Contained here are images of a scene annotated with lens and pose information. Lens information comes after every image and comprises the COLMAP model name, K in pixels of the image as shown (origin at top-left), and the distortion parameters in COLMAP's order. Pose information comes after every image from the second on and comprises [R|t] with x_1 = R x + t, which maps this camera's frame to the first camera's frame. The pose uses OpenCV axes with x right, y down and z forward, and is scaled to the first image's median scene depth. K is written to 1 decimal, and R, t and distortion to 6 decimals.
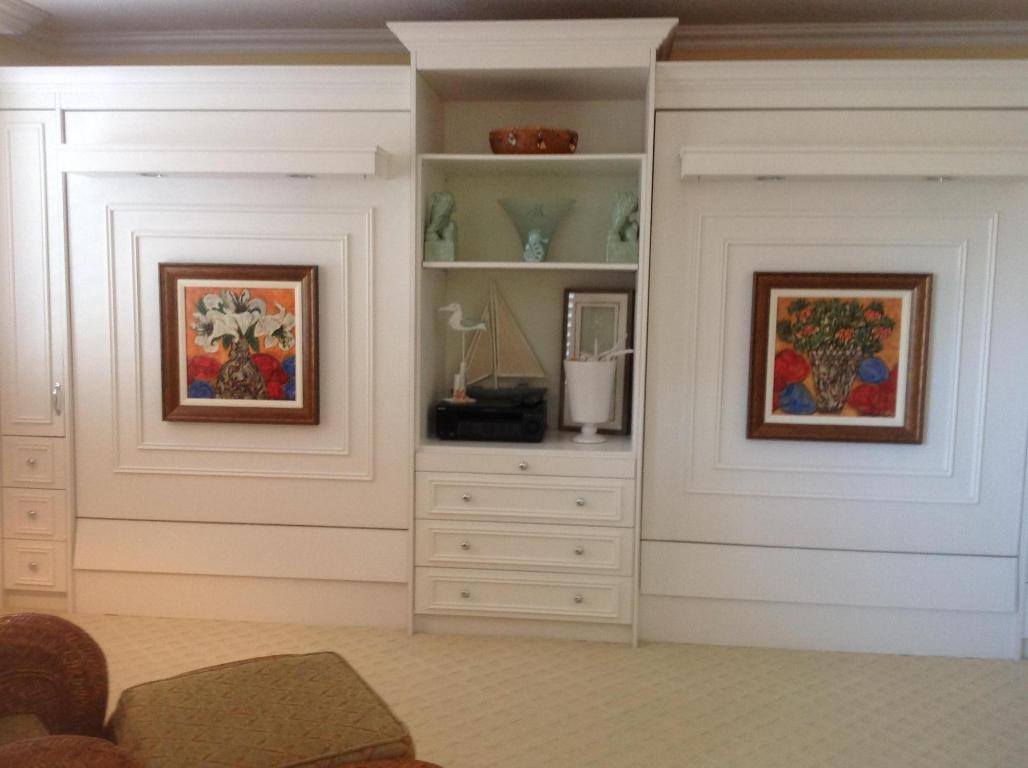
lens RADIAL K [[993.8, 0, 494.5], [0, 993.8, 378.2], [0, 0, 1]] dist [0.169794, -0.362517]
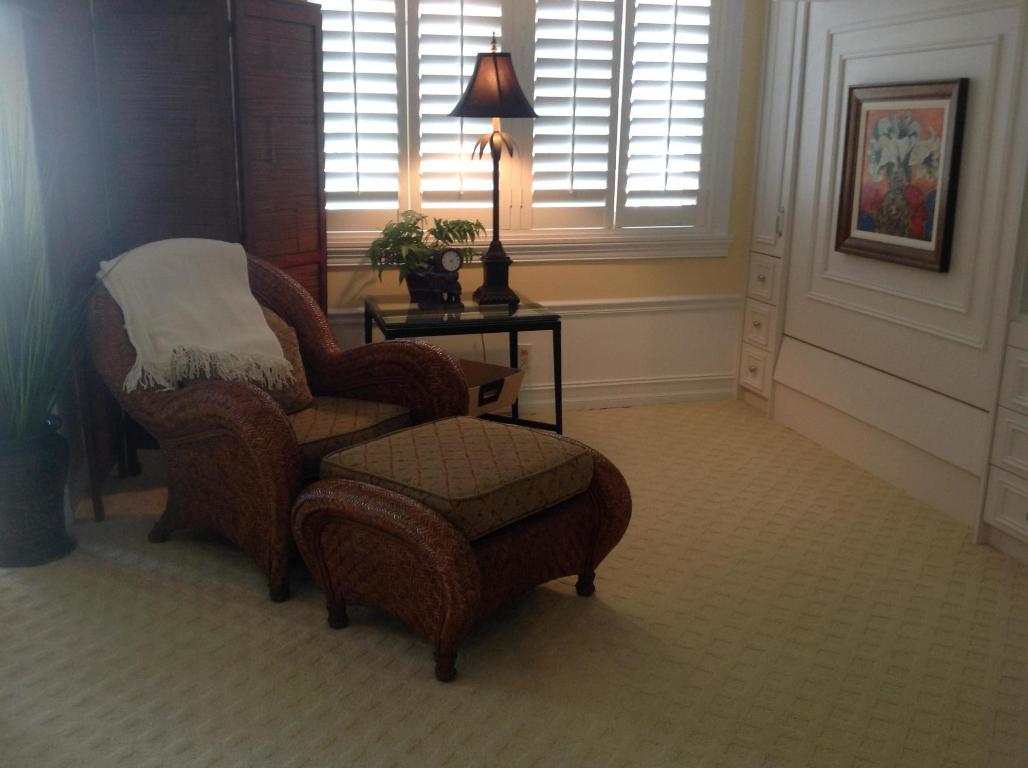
lens RADIAL K [[993.8, 0, 494.5], [0, 993.8, 378.2], [0, 0, 1]] dist [0.169794, -0.362517]
pose [[0.331990, 0.214183, -0.918645, 0.503314], [-0.081975, 0.976747, 0.198105, -0.004989], [0.939714, 0.009537, 0.341828, 0.349437]]
